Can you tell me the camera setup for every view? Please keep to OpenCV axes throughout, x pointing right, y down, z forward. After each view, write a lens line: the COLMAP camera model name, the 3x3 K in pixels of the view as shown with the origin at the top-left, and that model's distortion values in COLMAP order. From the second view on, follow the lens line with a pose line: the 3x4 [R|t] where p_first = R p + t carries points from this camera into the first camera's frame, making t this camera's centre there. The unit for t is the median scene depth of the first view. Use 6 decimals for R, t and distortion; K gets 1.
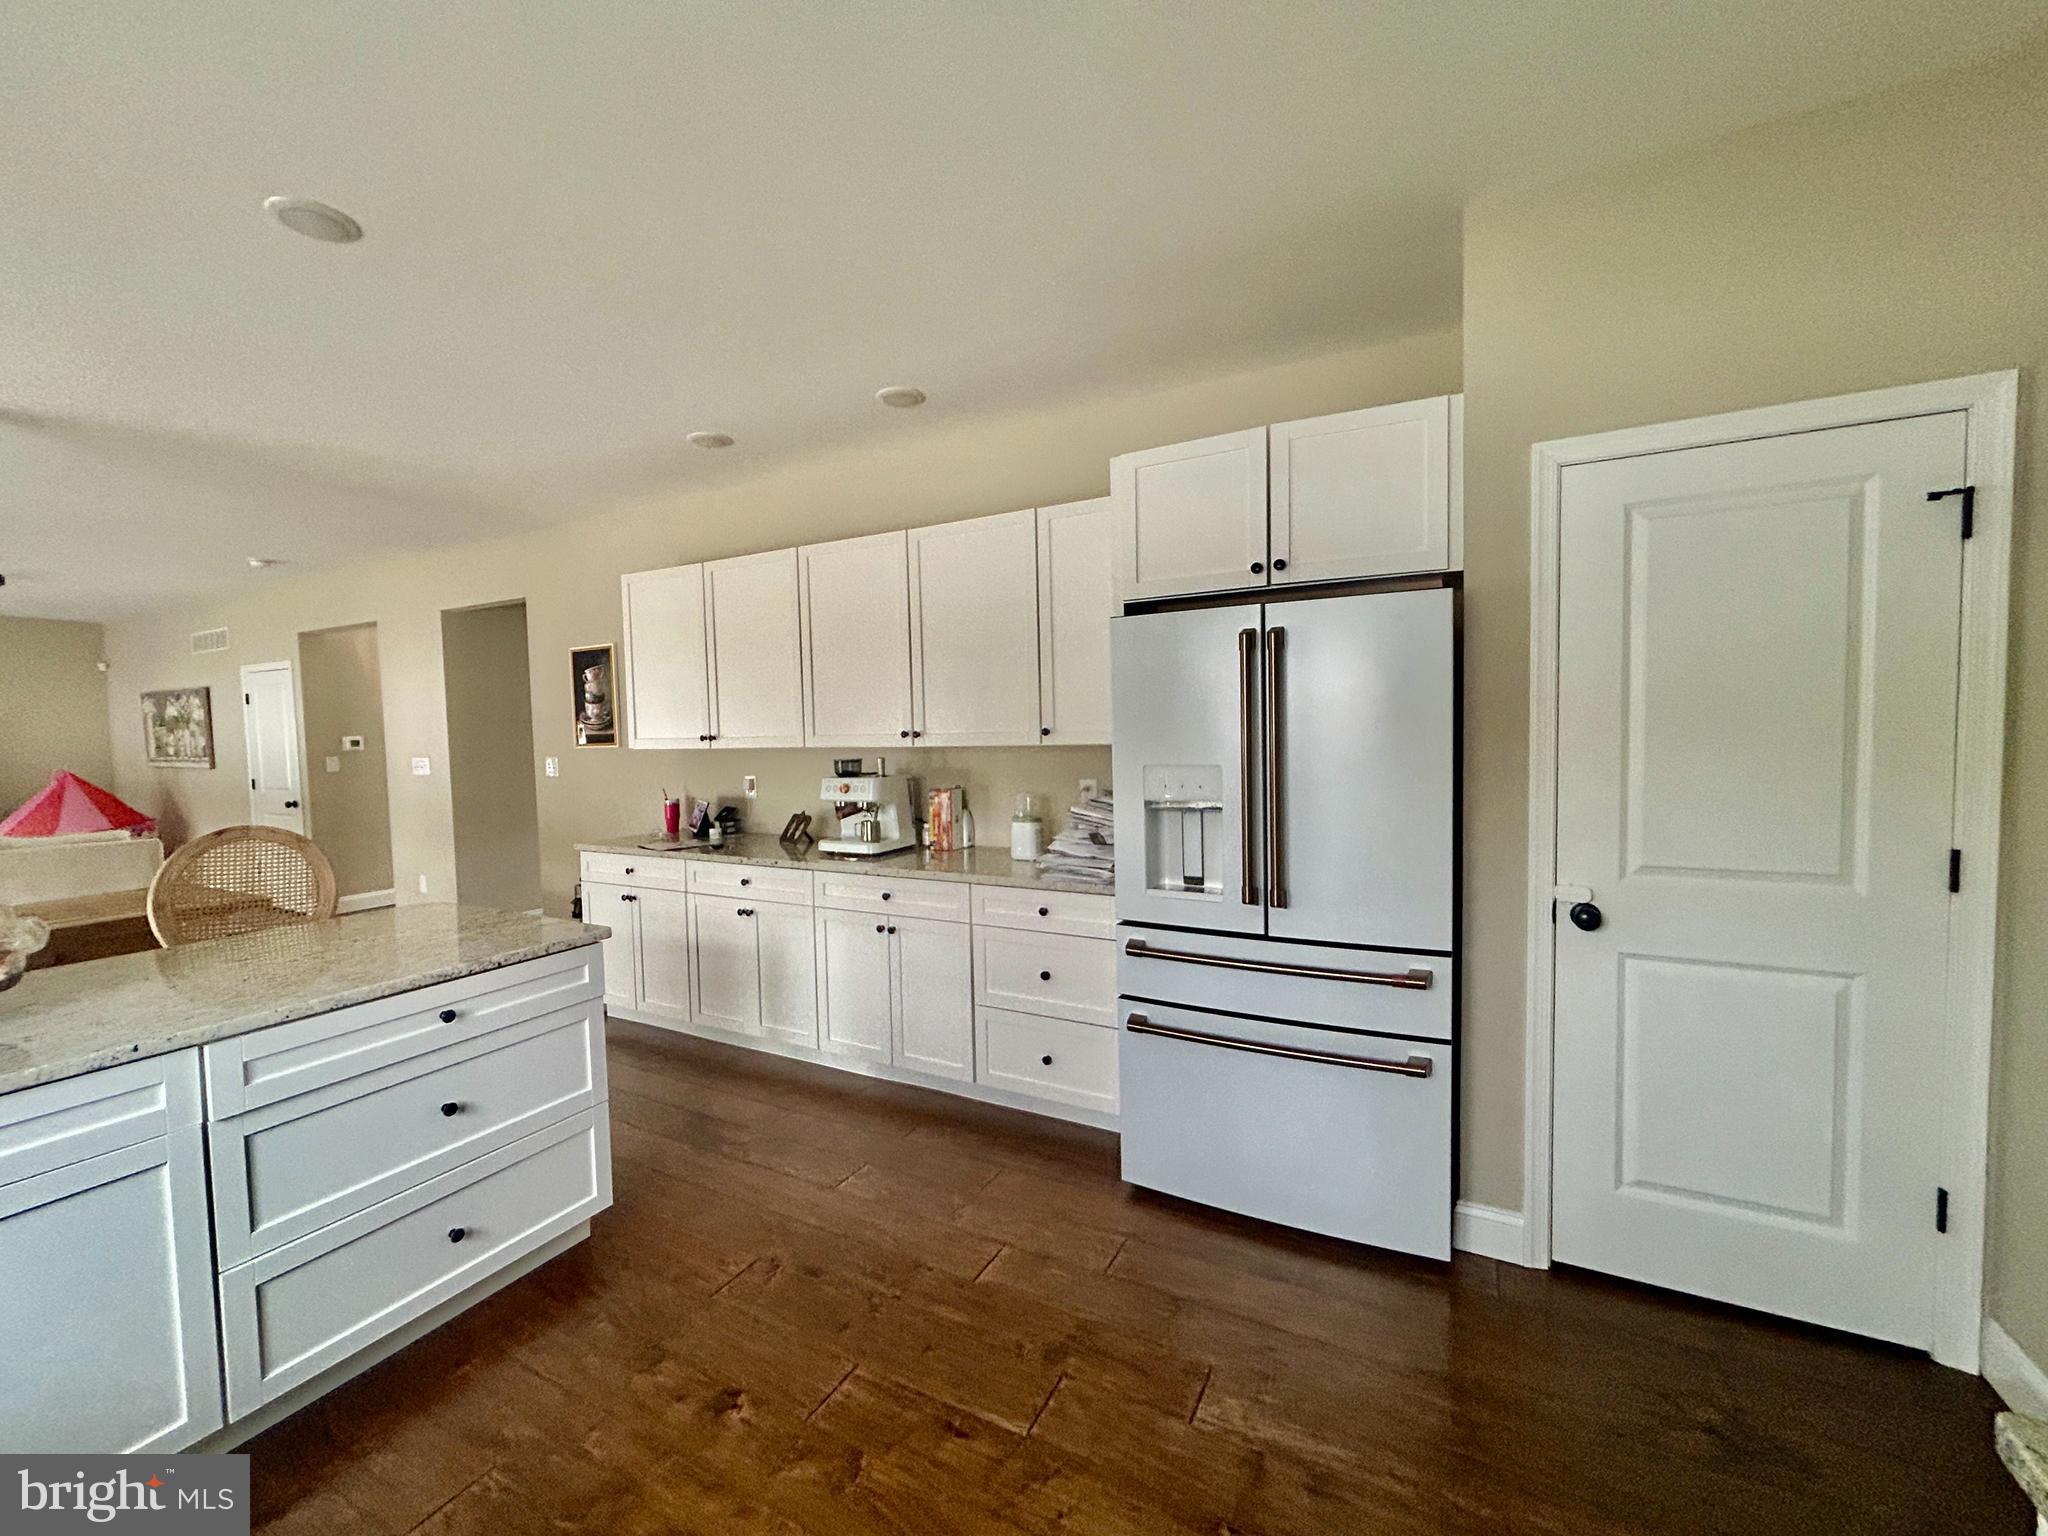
lens RADIAL K [[829.0, 0, 1017.5], [0, 829.0, 767.9], [0, 0, 1]] dist [-0.001228, 0.001083]
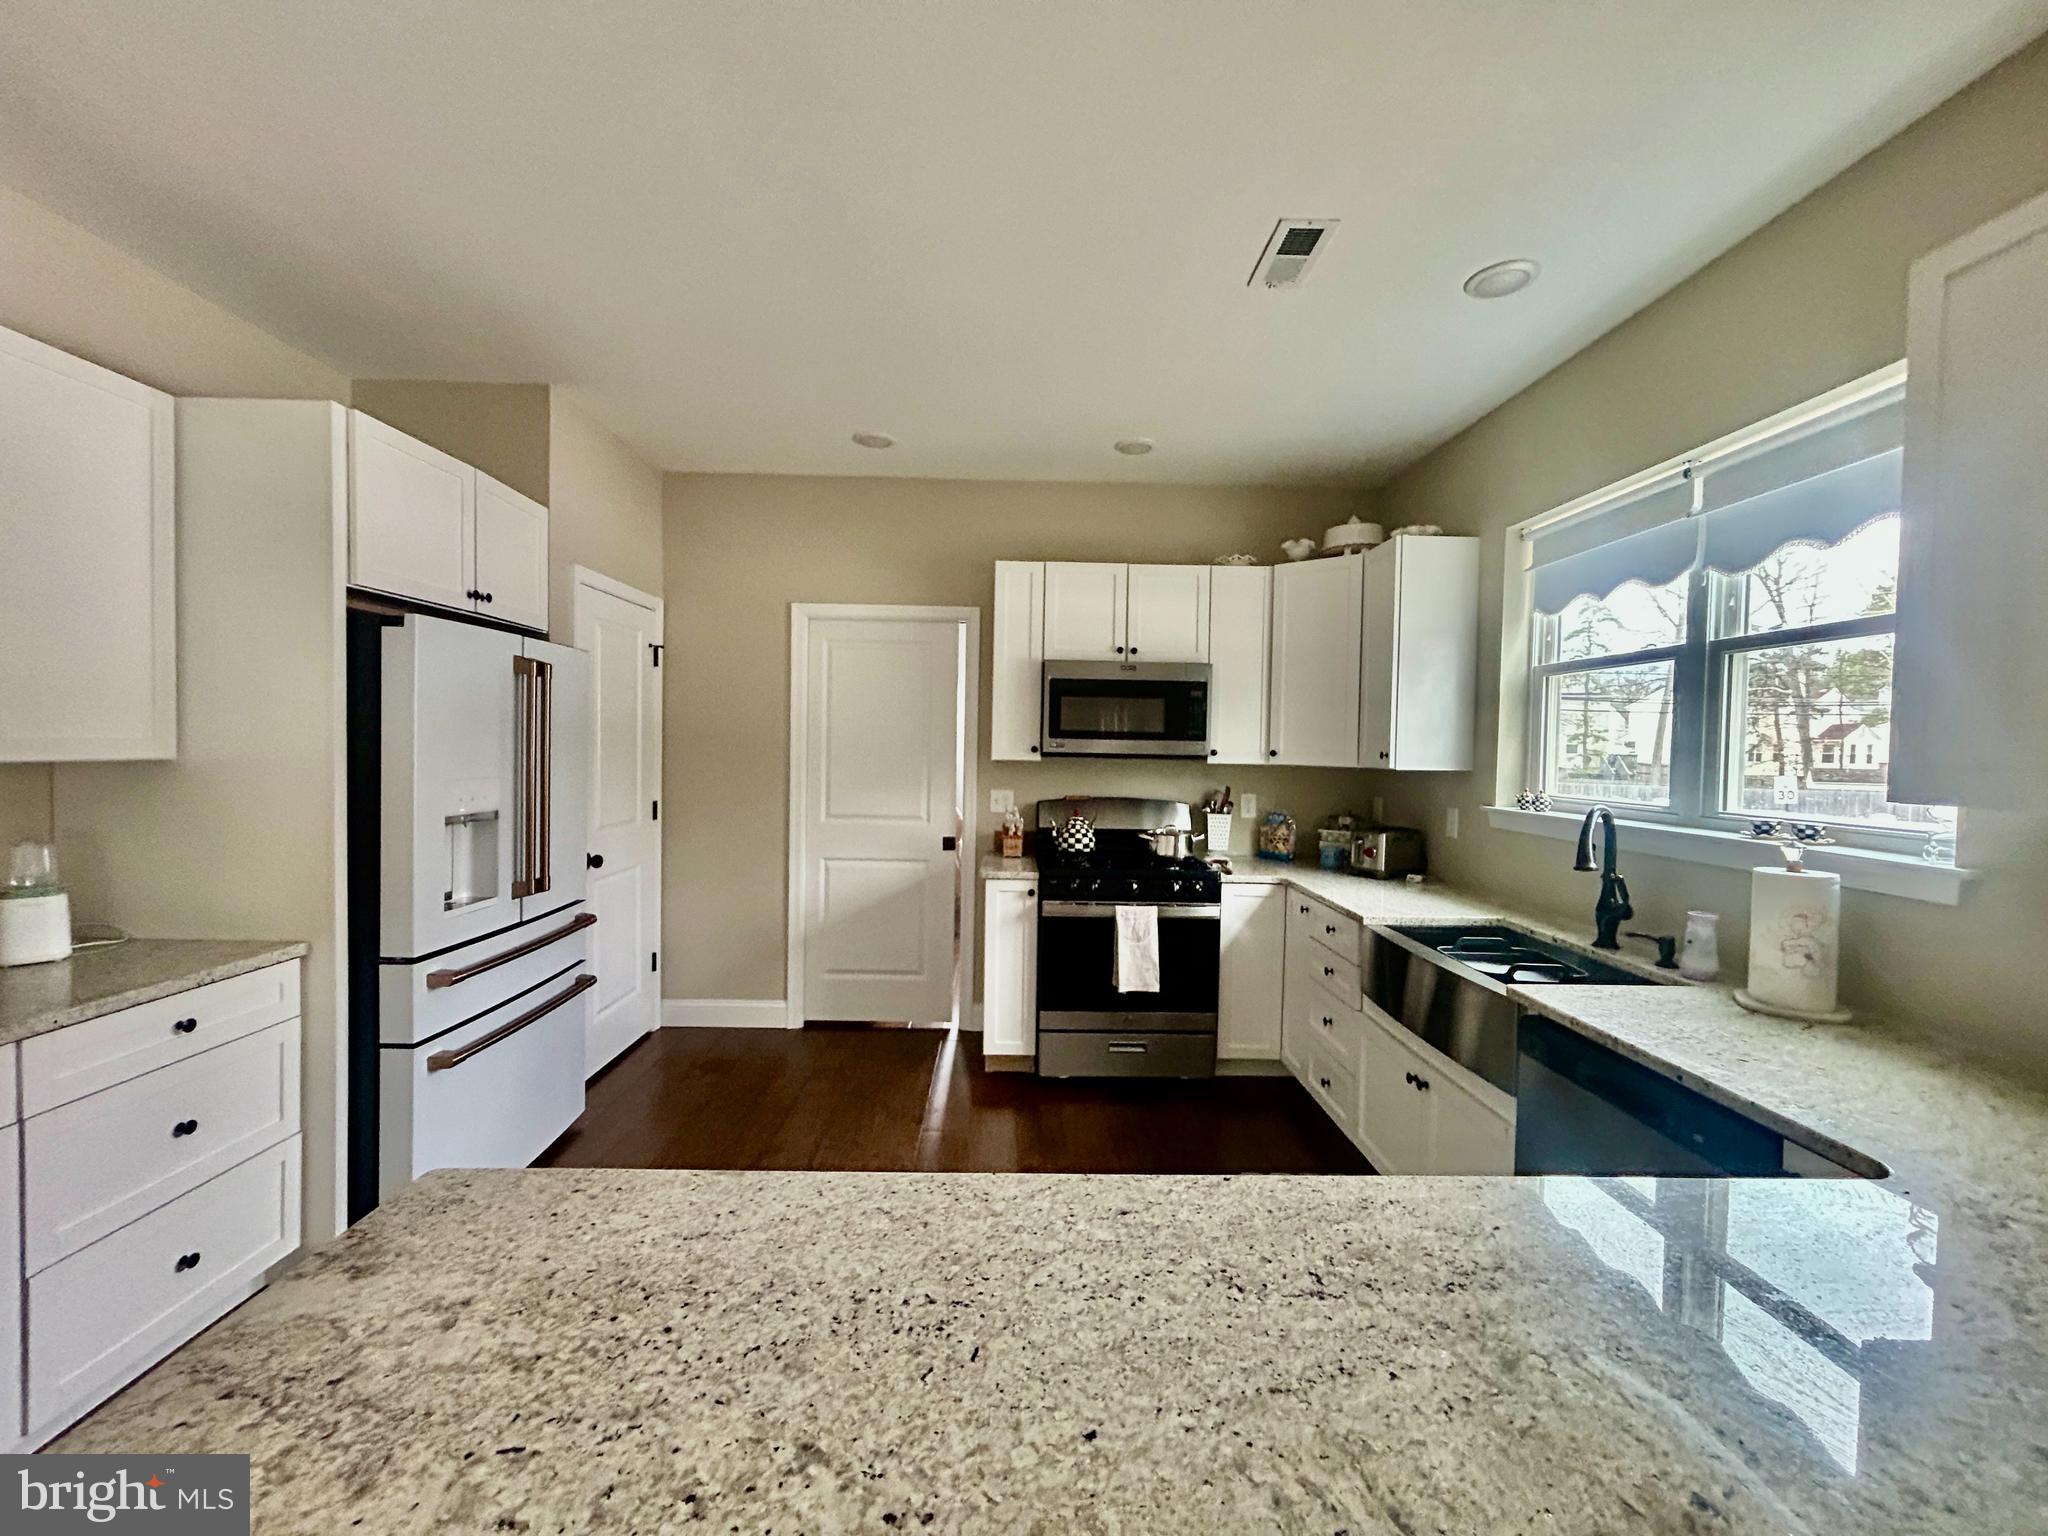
lens RADIAL K [[829.0, 0, 1017.5], [0, 829.0, 767.9], [0, 0, 1]] dist [-0.001228, 0.001083]
pose [[-0.486523, -0.008114, 0.873630, -1.042758], [0.042273, 0.998567, 0.032816, -0.020597], [-0.872644, 0.052896, -0.485483, 0.947602]]
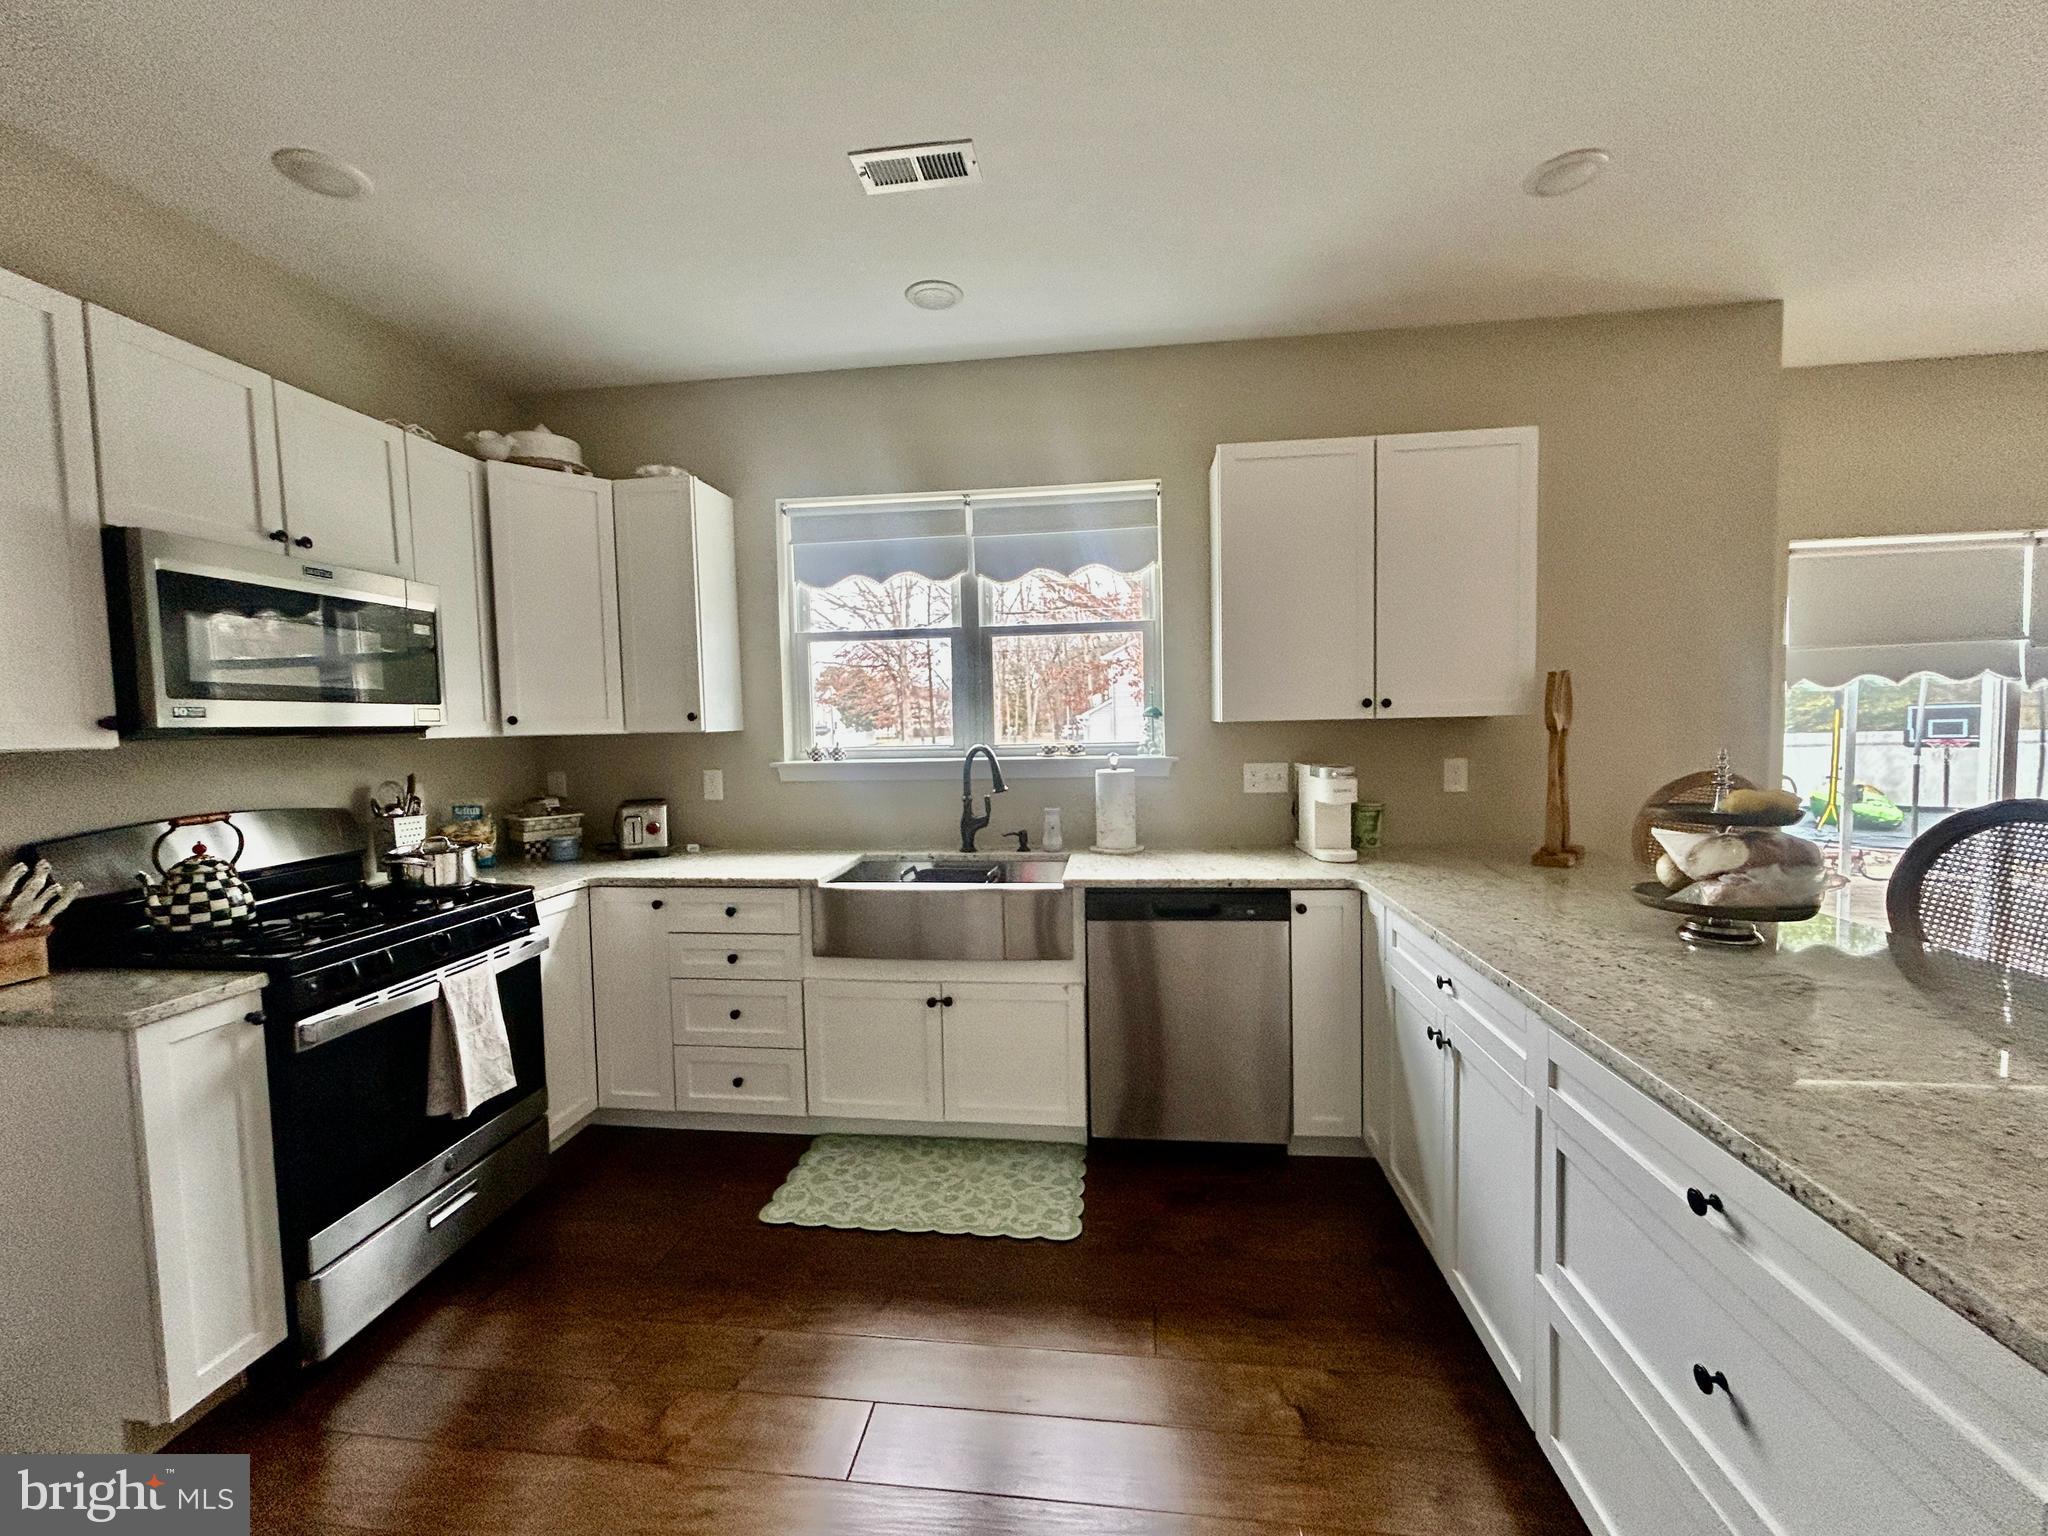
lens RADIAL K [[829.0, 0, 1017.5], [0, 829.0, 767.9], [0, 0, 1]] dist [-0.001228, 0.001083]
pose [[-0.930225, 0.065936, -0.361018, -0.097737], [0.024979, 0.992822, 0.116967, -0.028687], [0.366139, 0.099788, -0.925194, 1.100856]]
